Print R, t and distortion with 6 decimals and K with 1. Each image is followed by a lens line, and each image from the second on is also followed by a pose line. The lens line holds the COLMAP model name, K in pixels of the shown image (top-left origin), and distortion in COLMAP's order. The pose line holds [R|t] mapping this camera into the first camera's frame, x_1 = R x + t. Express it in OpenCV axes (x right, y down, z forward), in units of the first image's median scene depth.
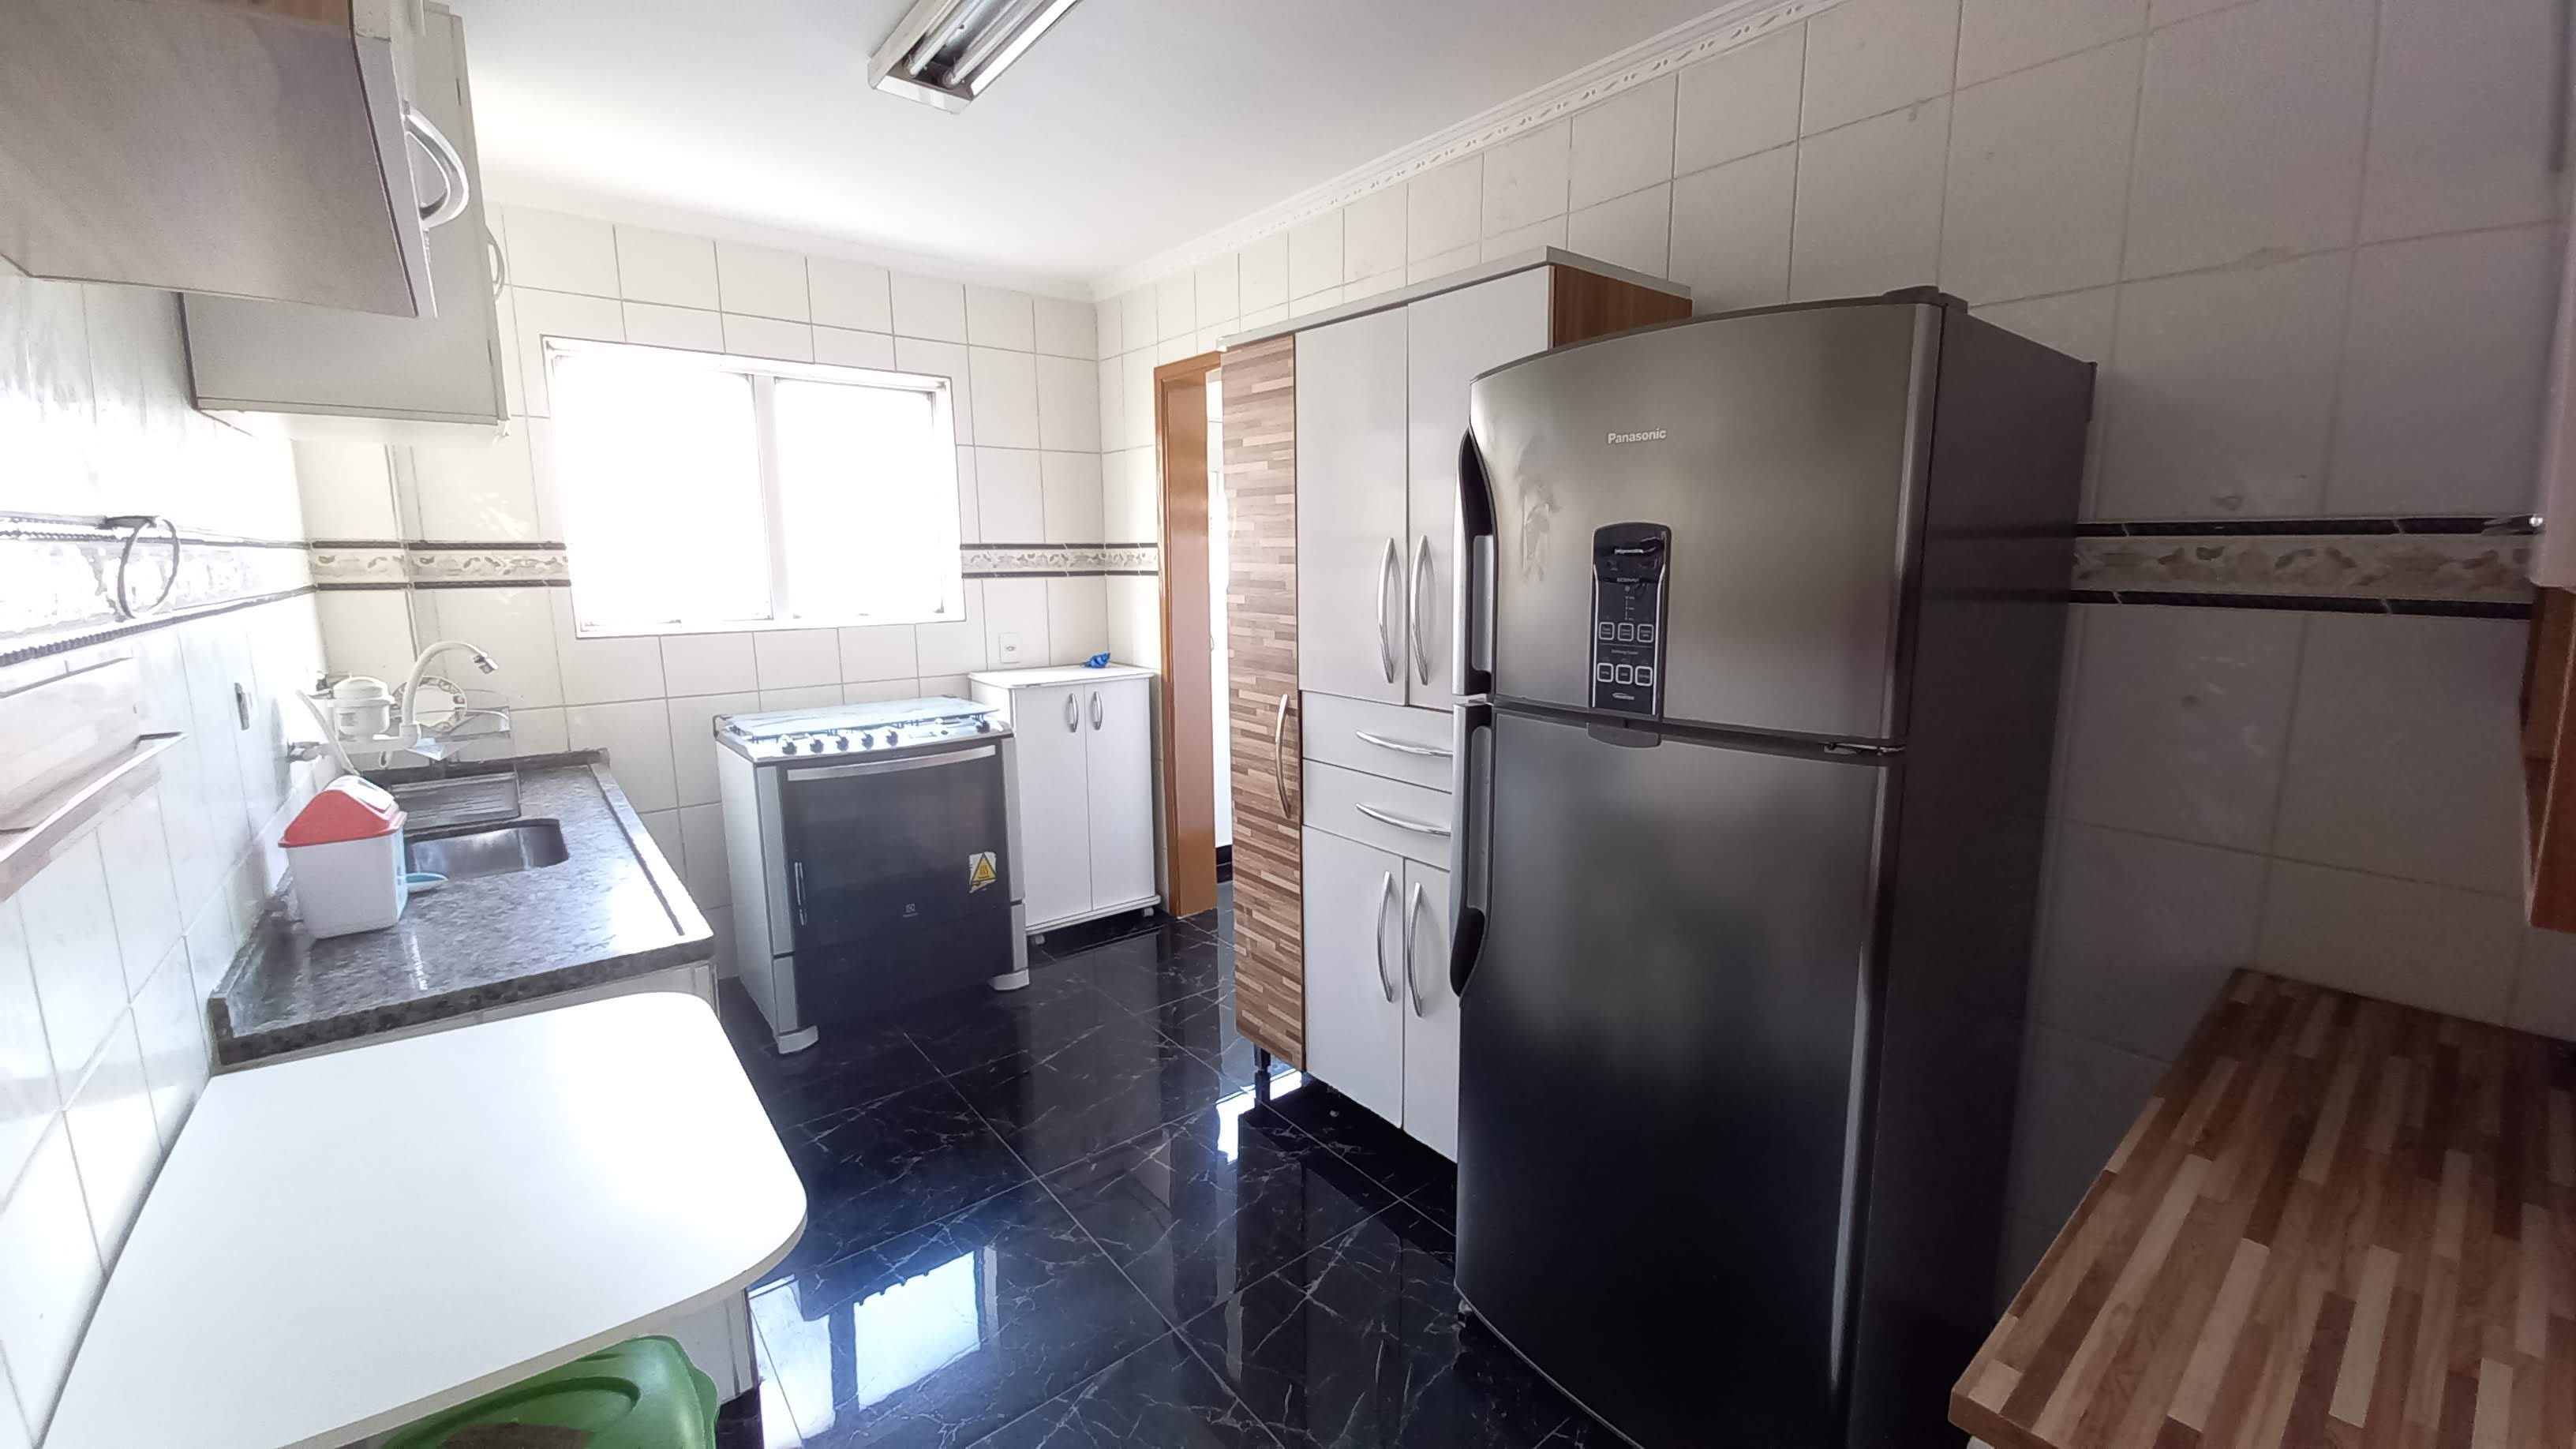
lens RADIAL K [[1014.6, 0, 1298.2], [0, 1014.6, 714.3], [0, 0, 1]] dist [0.001201, -0.000335]
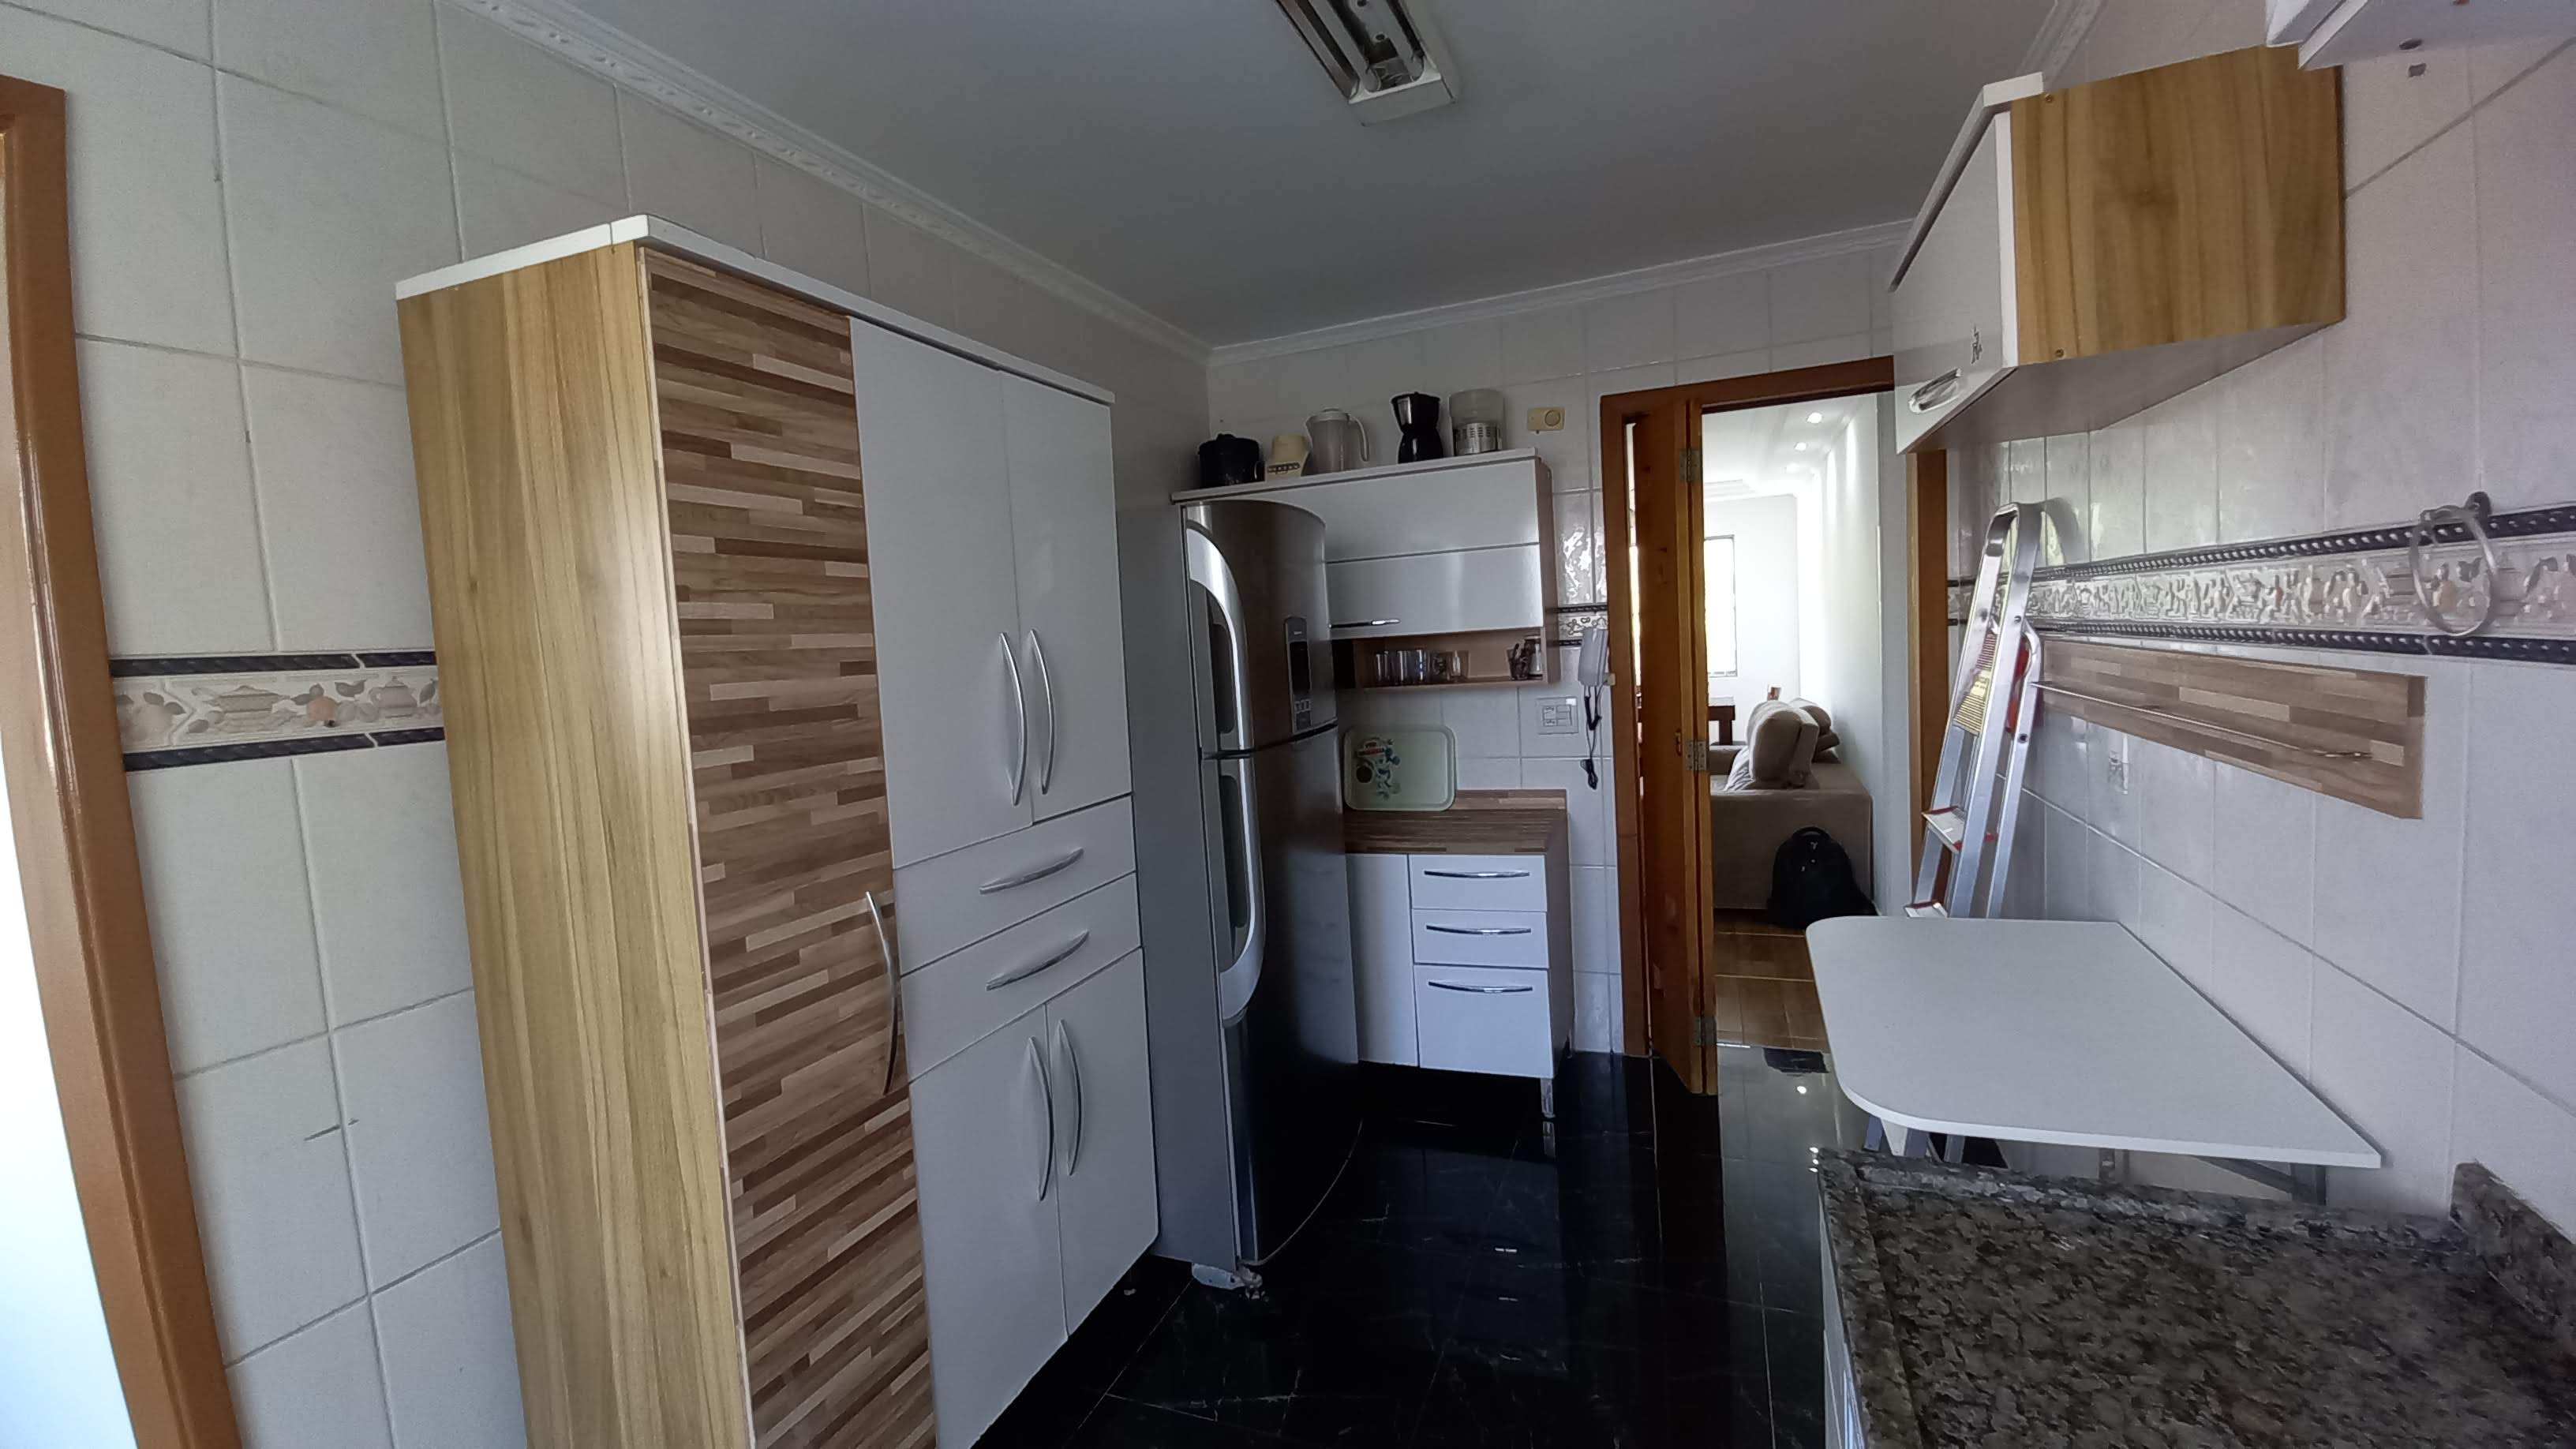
lens RADIAL K [[1014.6, 0, 1295.3], [0, 1014.6, 705.7], [0, 0, 1]] dist [0.001201, -0.000335]
pose [[-0.468356, -0.034166, 0.882879, -0.626186], [0.194855, 0.970654, 0.140932, -0.153412], [-0.861785, 0.238040, -0.447954, 0.978655]]
